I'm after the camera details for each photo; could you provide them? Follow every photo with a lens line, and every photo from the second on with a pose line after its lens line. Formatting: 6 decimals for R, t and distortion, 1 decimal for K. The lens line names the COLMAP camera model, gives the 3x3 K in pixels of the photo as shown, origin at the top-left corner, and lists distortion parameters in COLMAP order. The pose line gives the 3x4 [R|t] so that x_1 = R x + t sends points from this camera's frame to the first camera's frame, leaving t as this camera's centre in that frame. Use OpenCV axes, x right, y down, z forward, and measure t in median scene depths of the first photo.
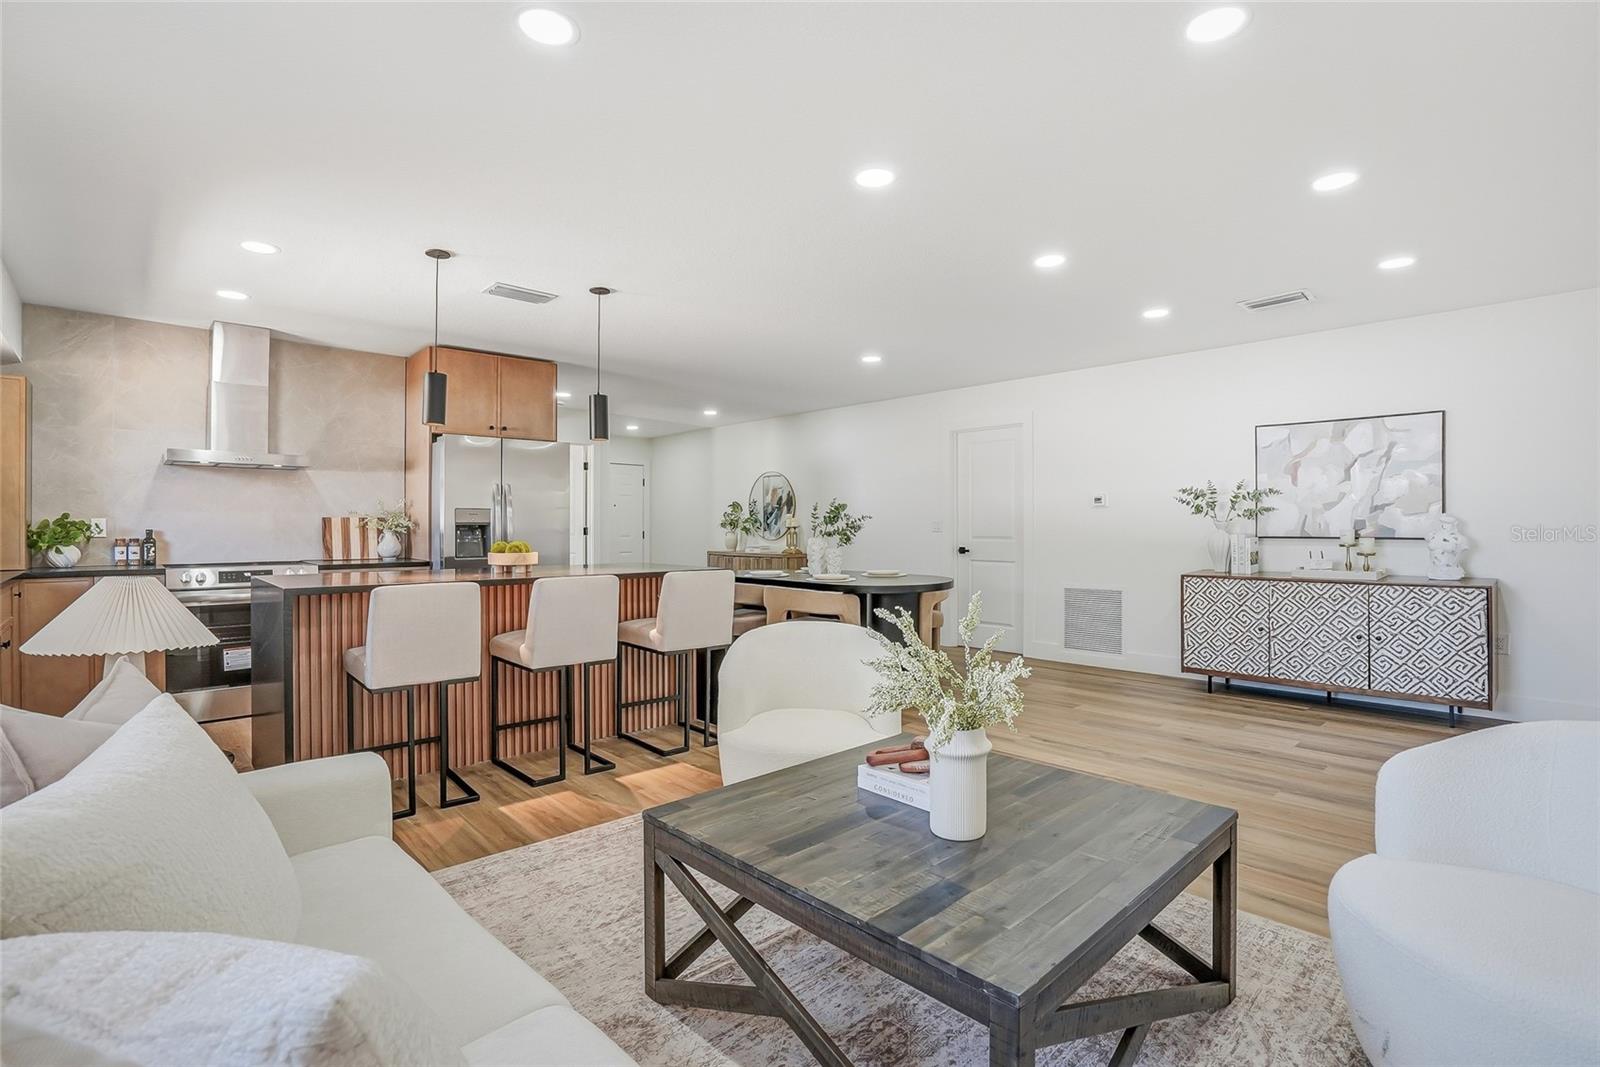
lens RADIAL K [[752.7, 0, 799.0], [0, 752.7, 530.2], [0, 0, 1]] dist [-0.051368, 0.017209]
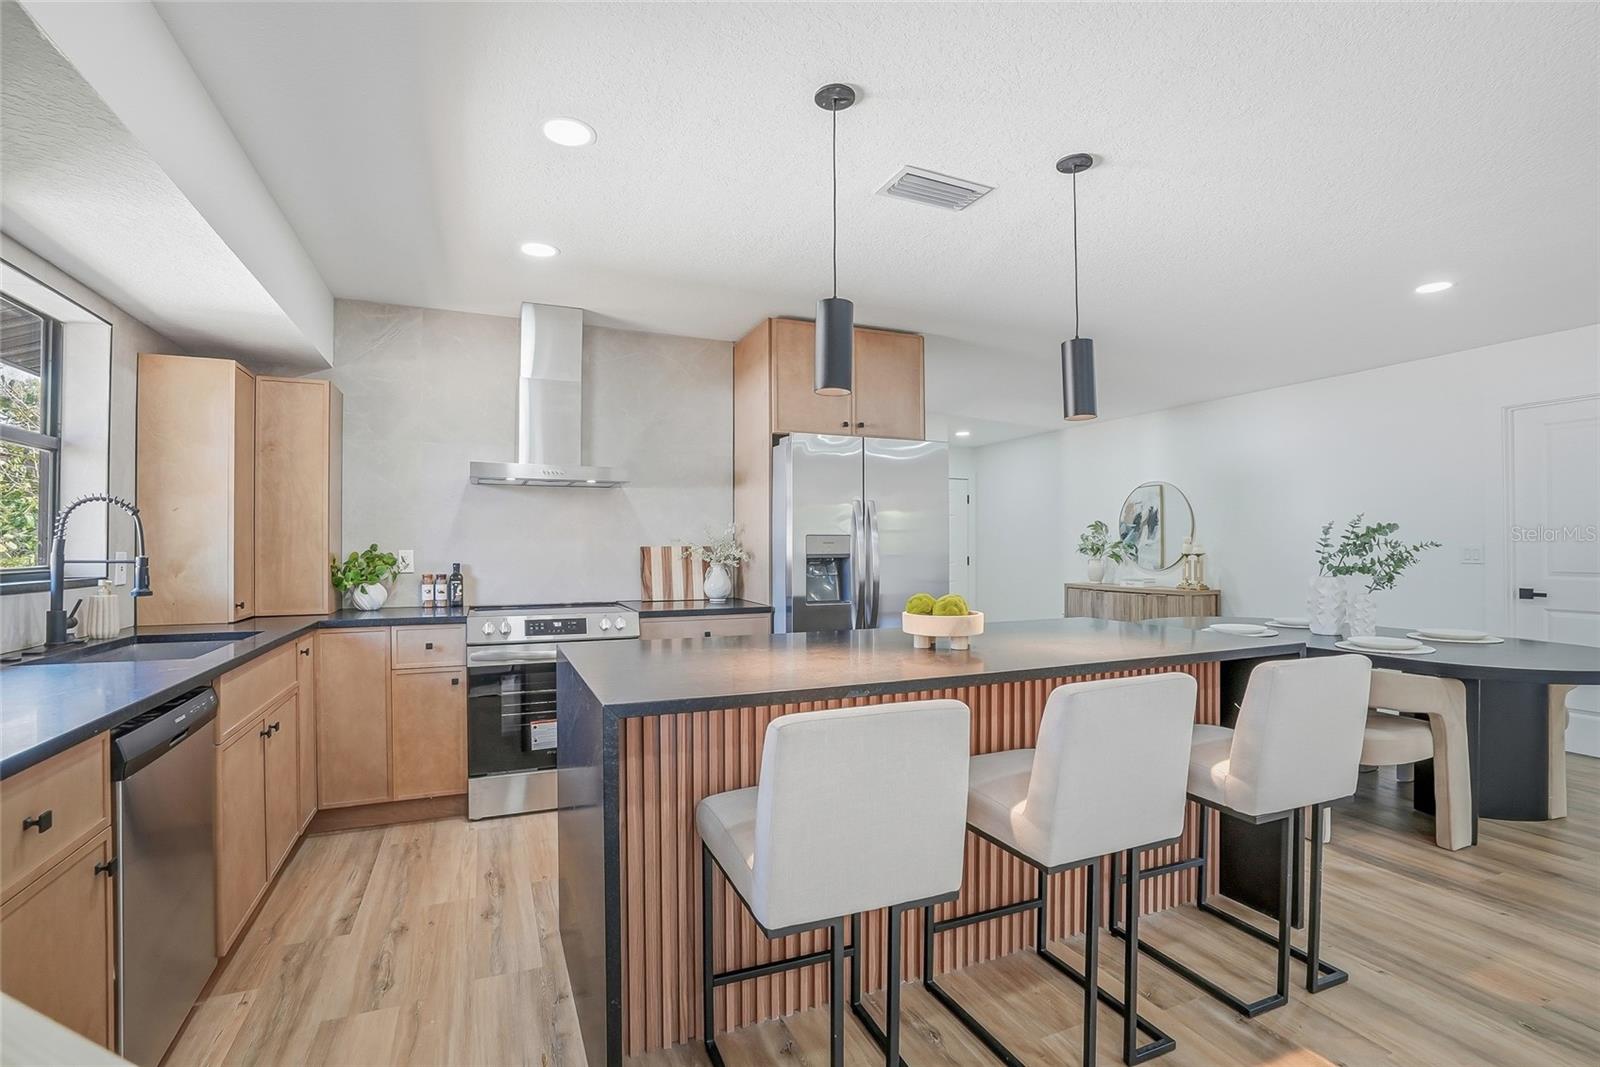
lens RADIAL K [[739.7, 0, 801.7], [0, 739.7, 547.8], [0, 0, 1]] dist [-0.074570, 0.036321]
pose [[0.943691, -0.000778, -0.330829, -0.247645], [0.000223, 0.999999, -0.001717, -0.016809], [0.330829, 0.001546, 0.943689, 0.348816]]
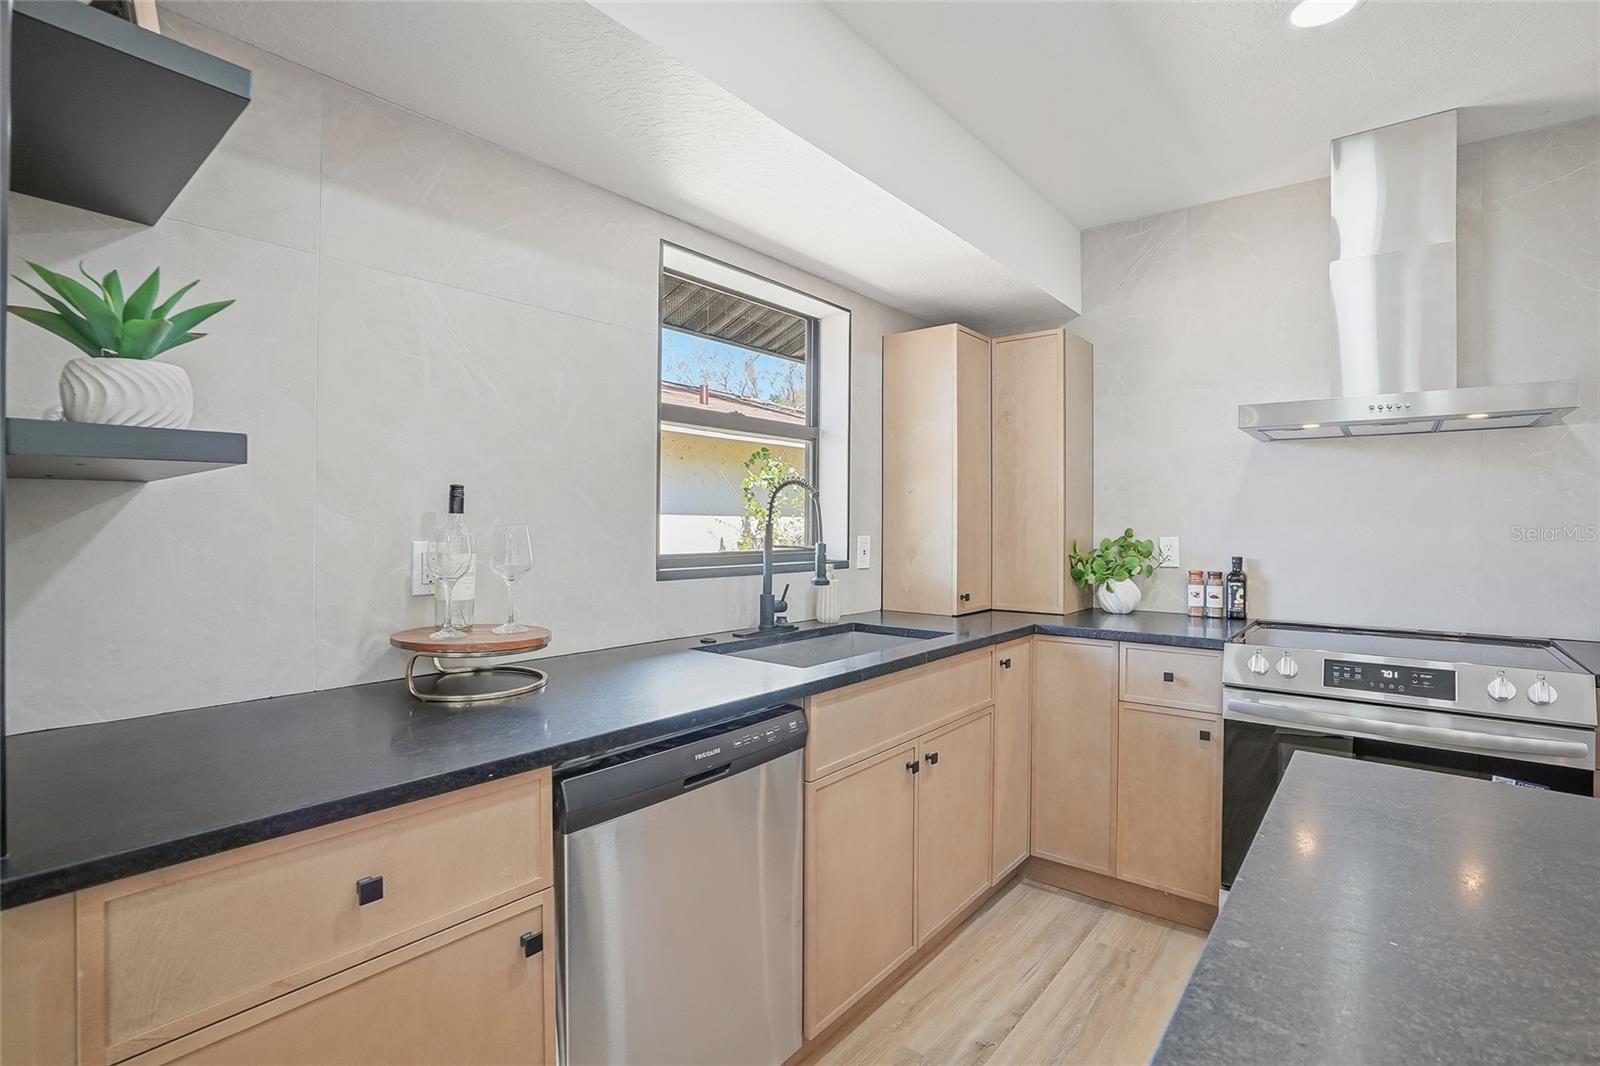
lens RADIAL K [[752.7, 0, 799.0], [0, 752.7, 529.7], [0, 0, 1]] dist [-0.051368, 0.017209]
pose [[0.141696, 0.004796, -0.989899, -0.359043], [-0.007895, 0.999962, 0.003714, -0.021508], [0.989879, 0.007289, 0.141728, 0.568725]]
